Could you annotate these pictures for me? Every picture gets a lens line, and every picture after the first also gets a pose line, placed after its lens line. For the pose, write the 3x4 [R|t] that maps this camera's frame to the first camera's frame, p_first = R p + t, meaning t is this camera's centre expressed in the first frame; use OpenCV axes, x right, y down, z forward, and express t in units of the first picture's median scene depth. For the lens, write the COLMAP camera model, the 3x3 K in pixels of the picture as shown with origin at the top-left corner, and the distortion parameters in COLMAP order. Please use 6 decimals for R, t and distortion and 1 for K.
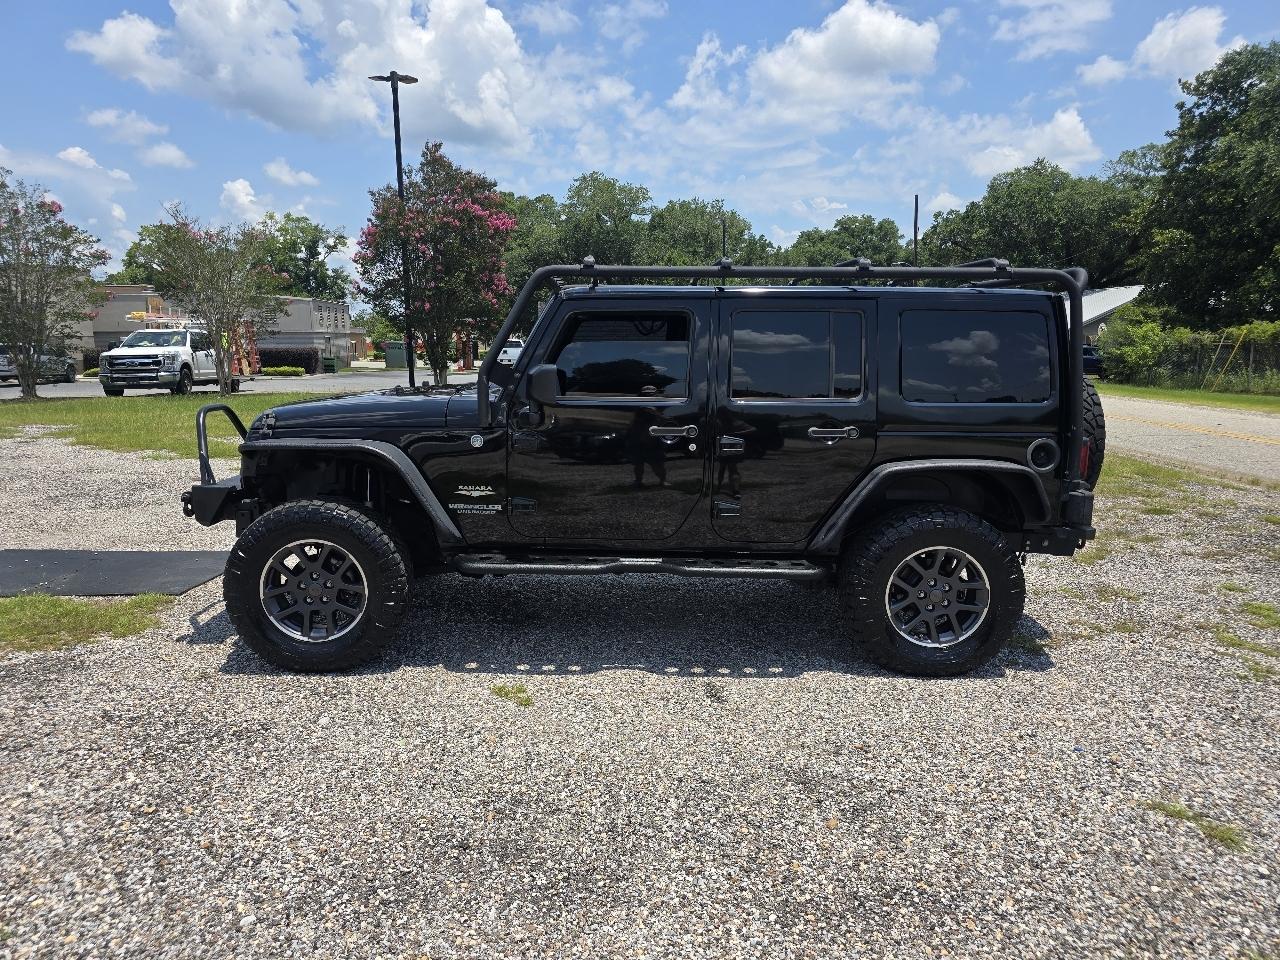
lens RADIAL K [[886.3, 0, 622.6], [0, 886.3, 469.9], [0, 0, 1]] dist [0.024960, -0.029862]
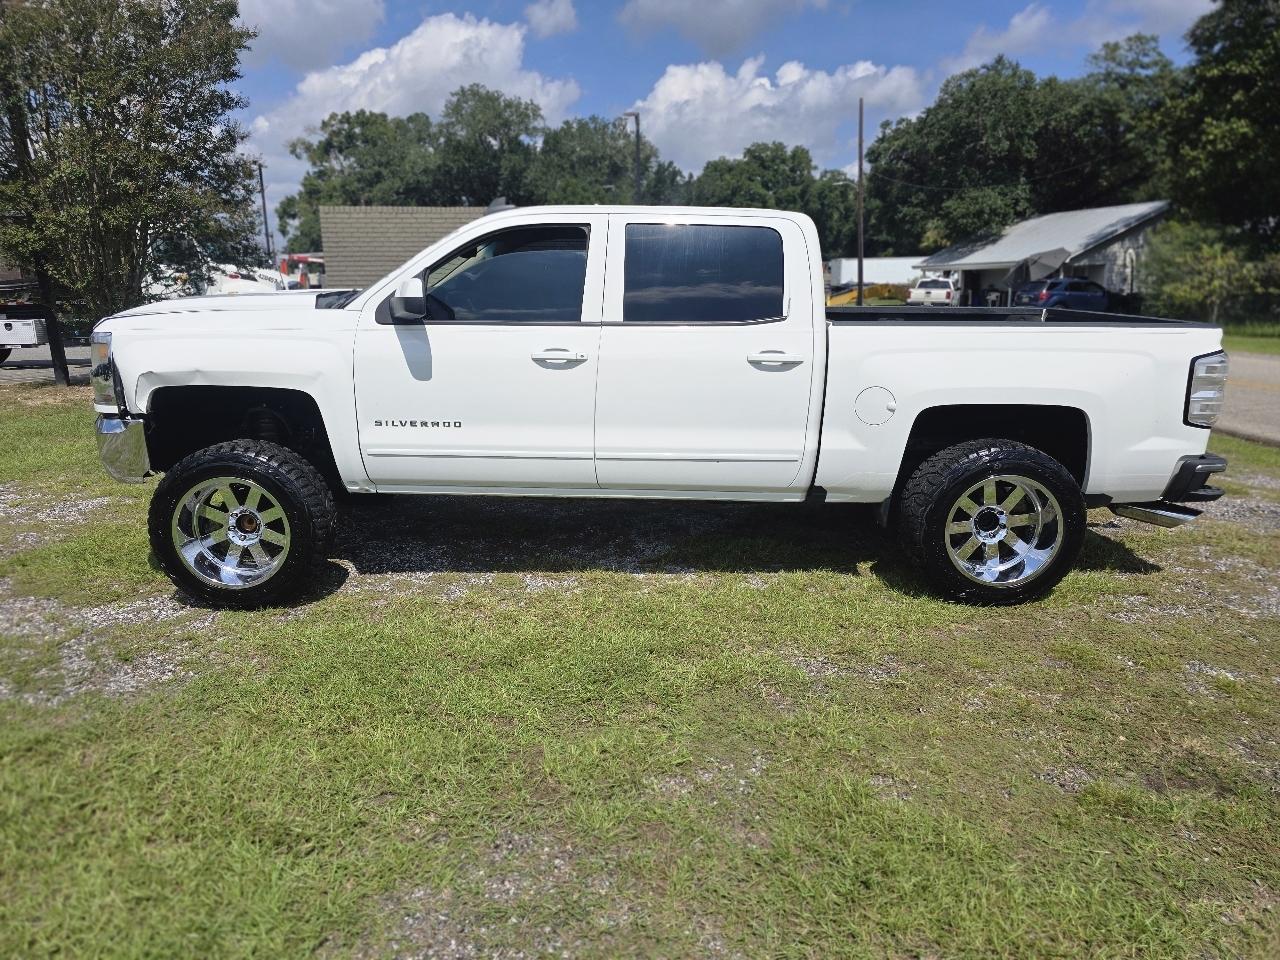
lens RADIAL K [[880.9, 0, 627.2], [0, 880.9, 472.5], [0, 0, 1]] dist [0.043076, -0.054526]
pose [[0.993290, -0.039473, 0.108703, 0.010102], [0.032205, 0.997177, 0.067828, -0.025636], [-0.111074, -0.063872, 0.991758, 0.182203]]
